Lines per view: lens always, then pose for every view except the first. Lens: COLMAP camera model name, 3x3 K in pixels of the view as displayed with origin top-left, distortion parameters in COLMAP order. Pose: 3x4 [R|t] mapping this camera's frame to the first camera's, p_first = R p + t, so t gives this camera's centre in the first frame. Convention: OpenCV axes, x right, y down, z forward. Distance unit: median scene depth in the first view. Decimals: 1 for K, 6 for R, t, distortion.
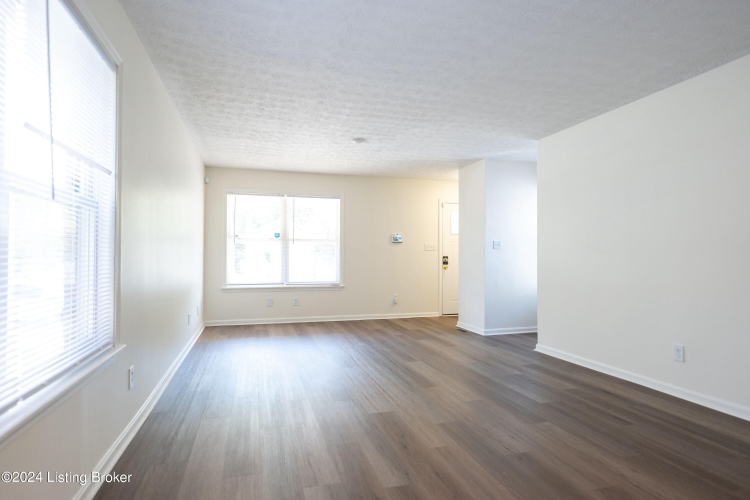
lens RADIAL K [[419.1, 0, 369.4], [0, 419.1, 250.3], [0, 0, 1]] dist [0.002904, 0.000800]
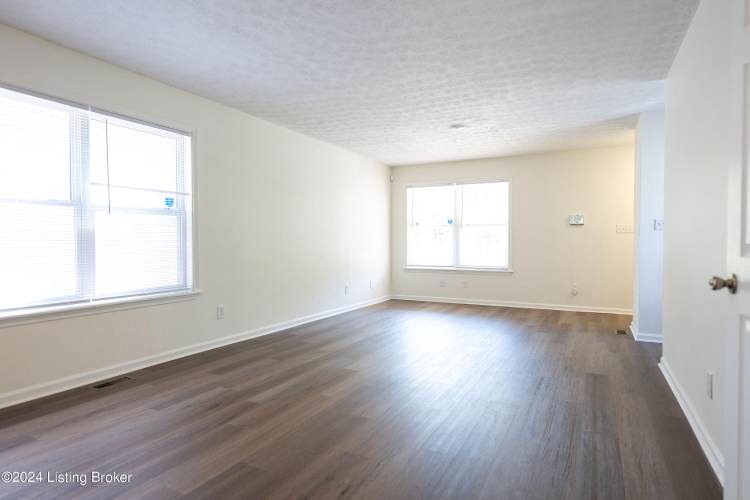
lens RADIAL K [[419.1, 0, 369.4], [0, 419.1, 250.3], [0, 0, 1]] dist [0.002904, 0.000800]
pose [[0.718971, 0.010802, -0.694956, 0.401443], [0.012533, 0.999515, 0.028503, 0.004668], [0.694927, -0.029203, 0.718487, 0.082594]]
